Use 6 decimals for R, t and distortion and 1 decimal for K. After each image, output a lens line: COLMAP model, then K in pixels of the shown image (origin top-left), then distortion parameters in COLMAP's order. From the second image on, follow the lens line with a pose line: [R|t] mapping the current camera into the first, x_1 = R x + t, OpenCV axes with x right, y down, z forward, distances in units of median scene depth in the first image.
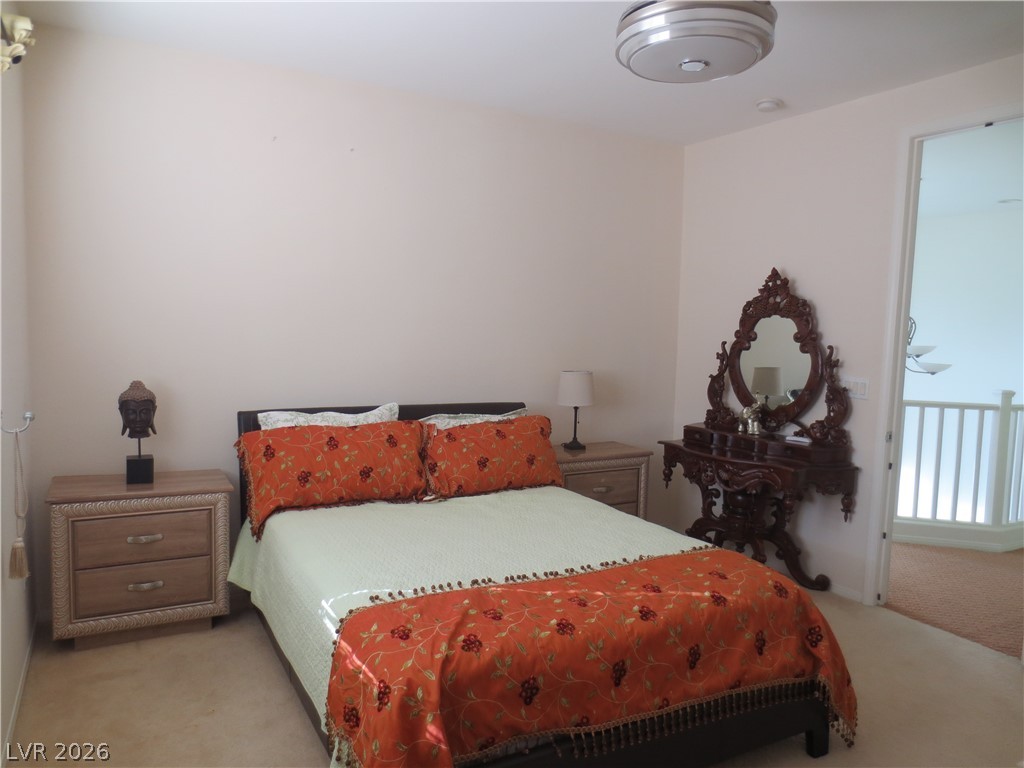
lens RADIAL K [[729.6, 0, 510.8], [0, 729.6, 383.9], [0, 0, 1]] dist [-0.037285, 0.023810]
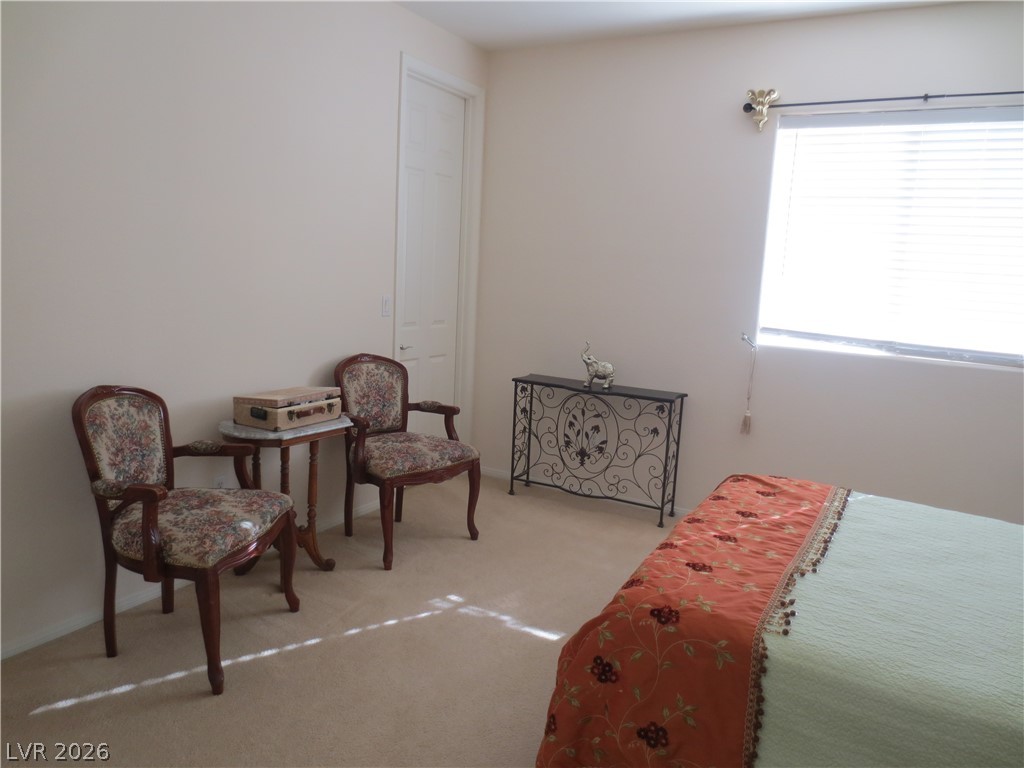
lens RADIAL K [[729.6, 0, 510.8], [0, 729.6, 383.9], [0, 0, 1]] dist [-0.037285, 0.023810]
pose [[-0.849331, 0.012075, -0.527722, 0.656744], [-0.116858, 0.970631, 0.210285, -0.059896], [0.514763, 0.240270, -0.822976, 1.121687]]
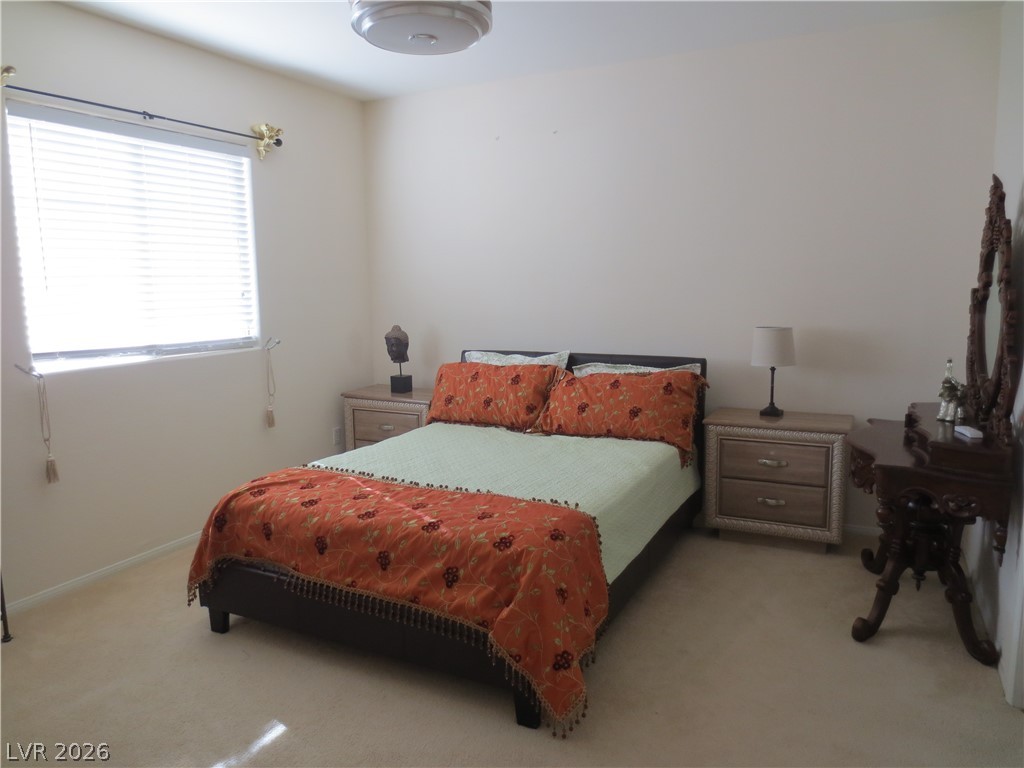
lens RADIAL K [[729.6, 0, 510.8], [0, 729.6, 383.9], [0, 0, 1]] dist [-0.037285, 0.023810]
pose [[0.559827, 0.082612, -0.824481, 0.856426], [-0.036332, 0.996508, 0.075179, -0.004969], [0.827813, -0.012132, 0.560873, 0.328979]]
